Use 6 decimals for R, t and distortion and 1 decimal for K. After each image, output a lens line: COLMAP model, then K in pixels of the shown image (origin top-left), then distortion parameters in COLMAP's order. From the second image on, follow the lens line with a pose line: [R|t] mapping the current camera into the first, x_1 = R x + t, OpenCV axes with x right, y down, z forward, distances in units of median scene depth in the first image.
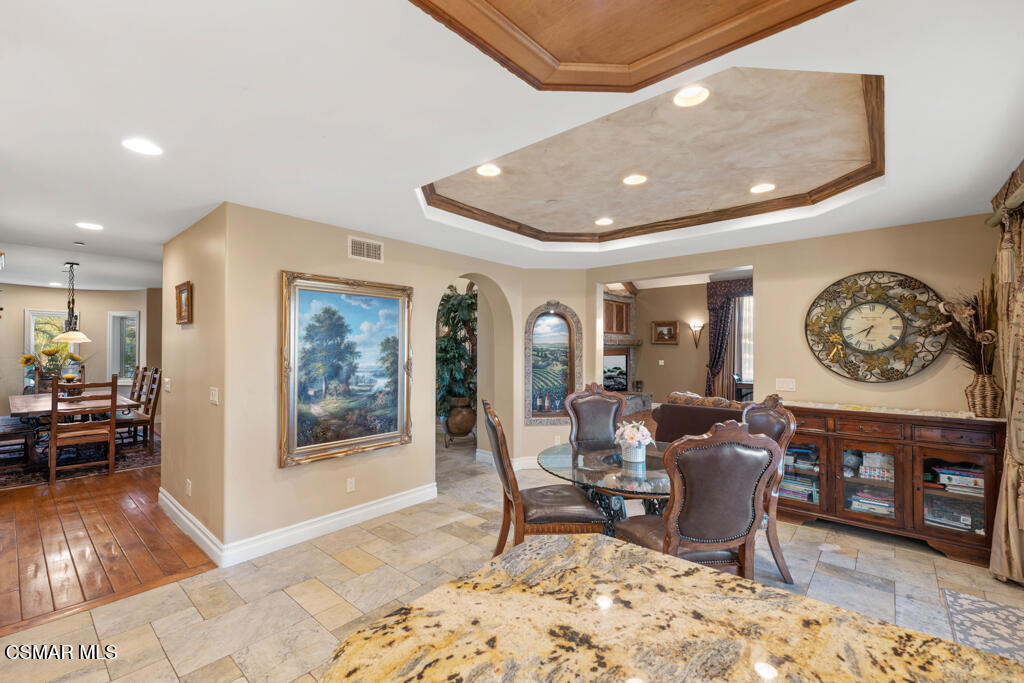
lens RADIAL K [[444.5, 0, 512.9], [0, 444.5, 341.7], [0, 0, 1]] dist [0.001501, 0.000113]
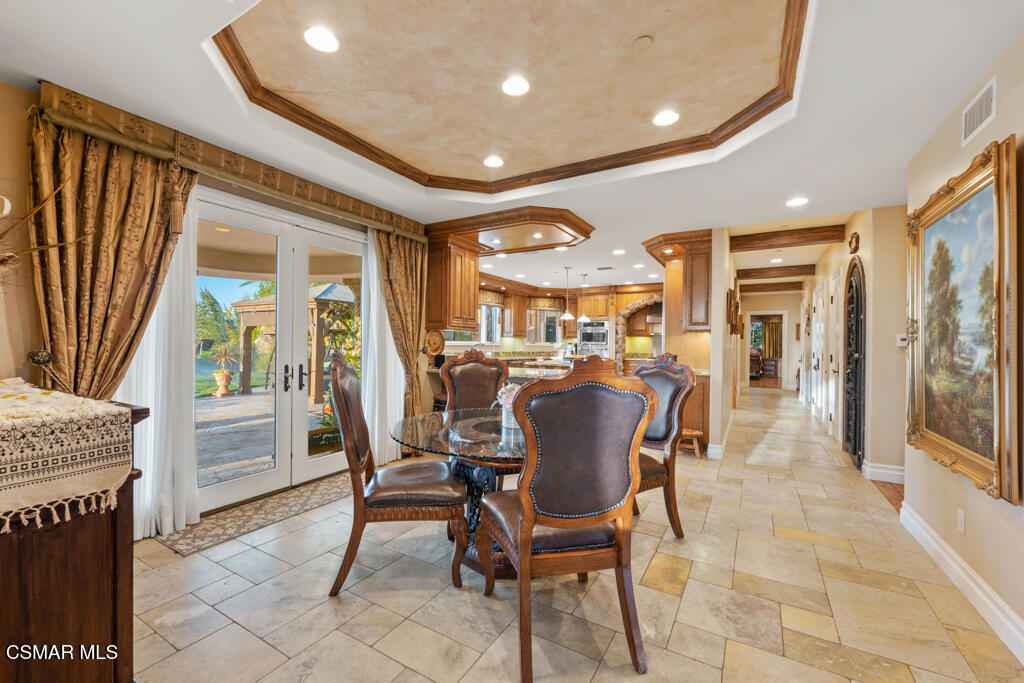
lens RADIAL K [[423.0, 0, 511.7], [0, 423.0, 342.6], [0, 0, 1]] dist [0.002434, -0.000455]
pose [[-0.983909, -0.012941, -0.178201, 0.361429], [-0.009788, 0.999780, -0.018563, 0.100924], [0.178402, -0.016520, -0.983819, 1.530617]]
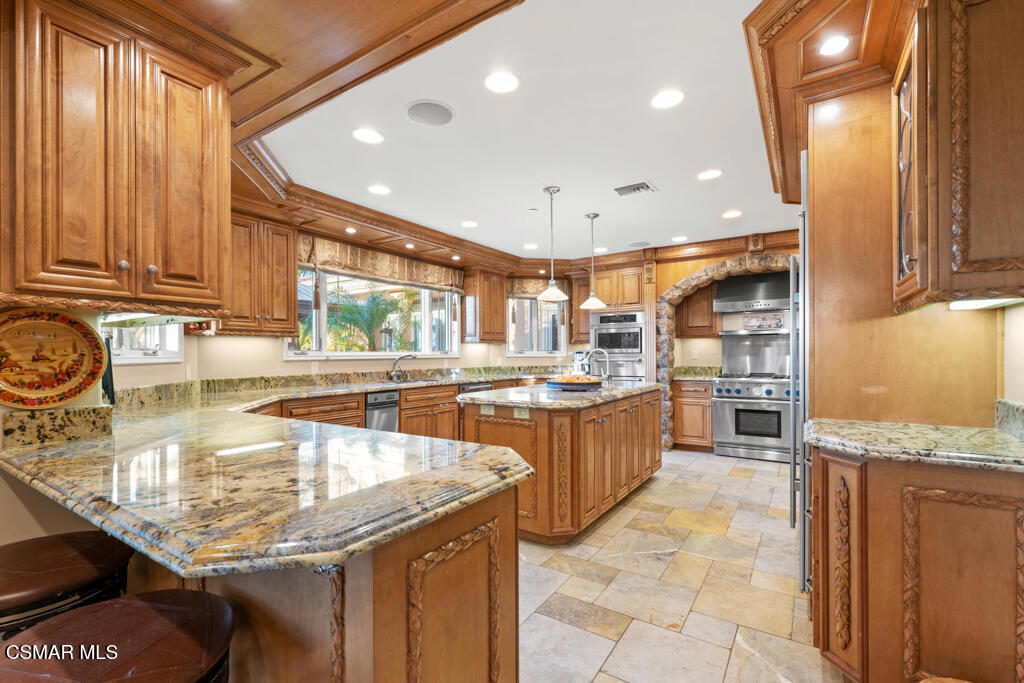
lens RADIAL K [[459.6, 0, 512.0], [0, 459.6, 351.2], [0, 0, 1]] dist [0.000463, 0.000050]
pose [[-0.992564, 0.003185, -0.121683, -0.038087], [0.005855, 0.999750, -0.021591, 0.085063], [0.121584, -0.022143, -0.992334, 0.607391]]
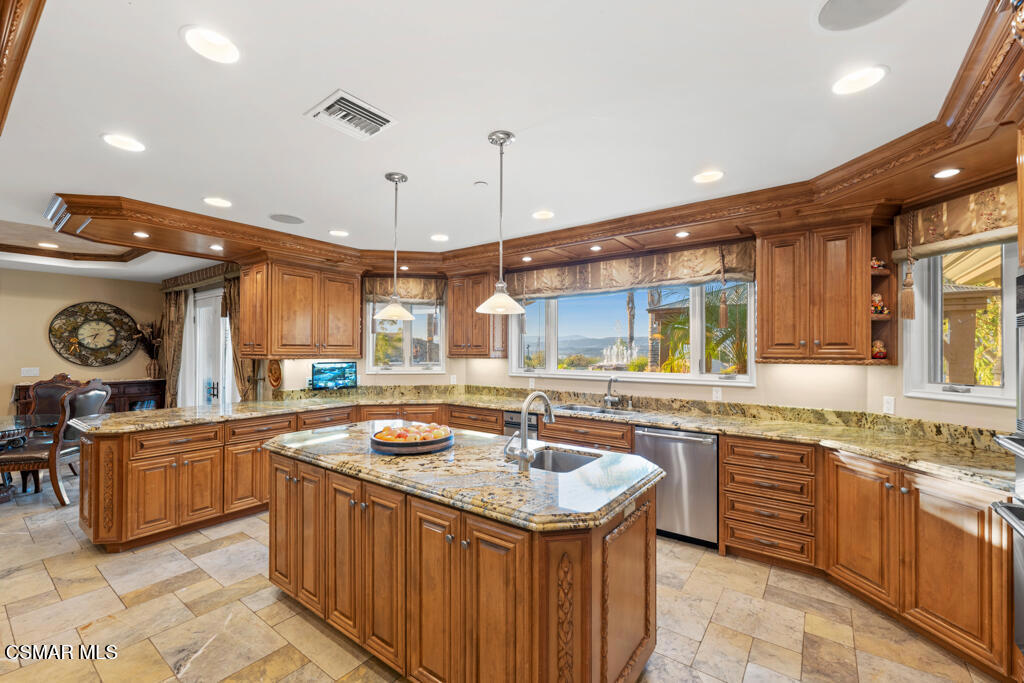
lens RADIAL K [[423.0, 0, 503.6], [0, 423.0, 347.2], [0, 0, 1]] dist [0.002434, -0.000455]
pose [[-0.055598, 0.005968, 0.998435, -0.954926], [-0.018364, 0.999807, -0.006998, -0.000702], [-0.998284, -0.018725, -0.055478, -0.502036]]
